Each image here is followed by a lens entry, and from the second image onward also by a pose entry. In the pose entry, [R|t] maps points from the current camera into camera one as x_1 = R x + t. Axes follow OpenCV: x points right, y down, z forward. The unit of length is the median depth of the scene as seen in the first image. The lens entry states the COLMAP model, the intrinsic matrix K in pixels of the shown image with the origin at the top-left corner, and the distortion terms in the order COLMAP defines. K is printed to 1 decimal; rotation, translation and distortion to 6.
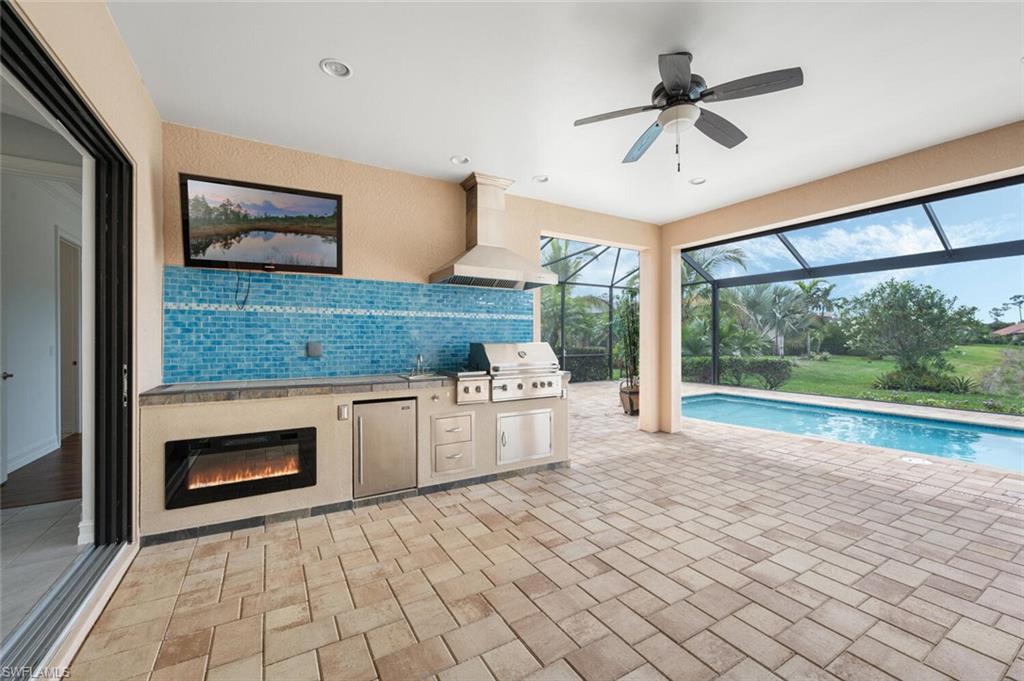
lens RADIAL K [[429.4, 0, 508.8], [0, 429.4, 341.3], [0, 0, 1]] dist [-0.000312, 0.000063]
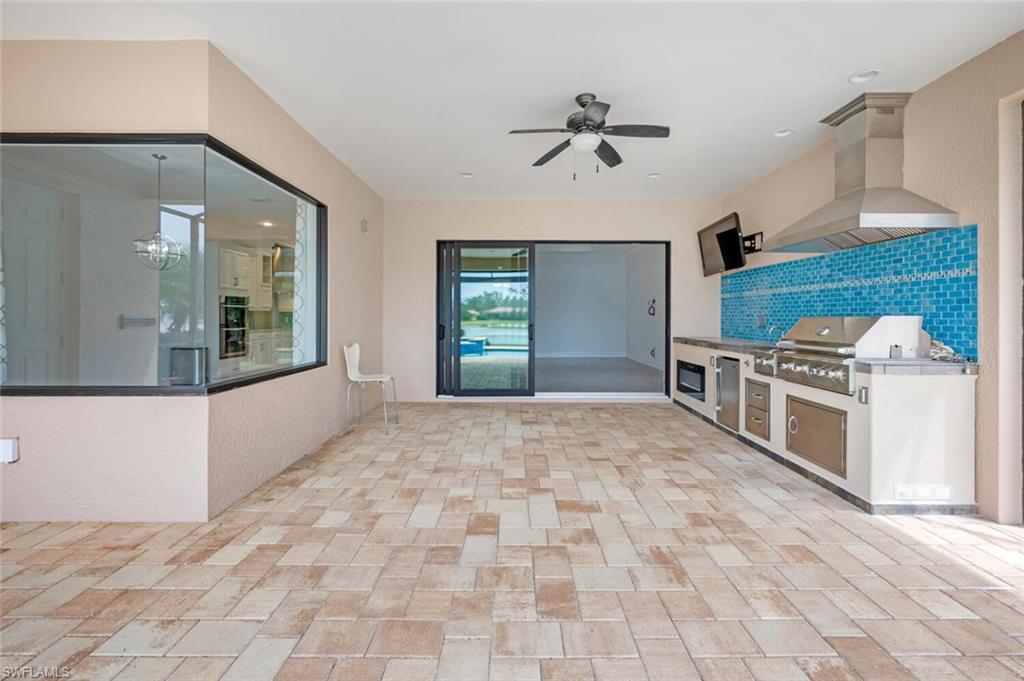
lens RADIAL K [[429.4, 0, 513.7], [0, 429.4, 318.7], [0, 0, 1]] dist [-0.000312, 0.000063]
pose [[-0.522922, 0.005736, -0.852361, 1.010358], [-0.000490, 0.999975, 0.007030, 0.003054], [0.852381, 0.004093, -0.522906, 0.933649]]
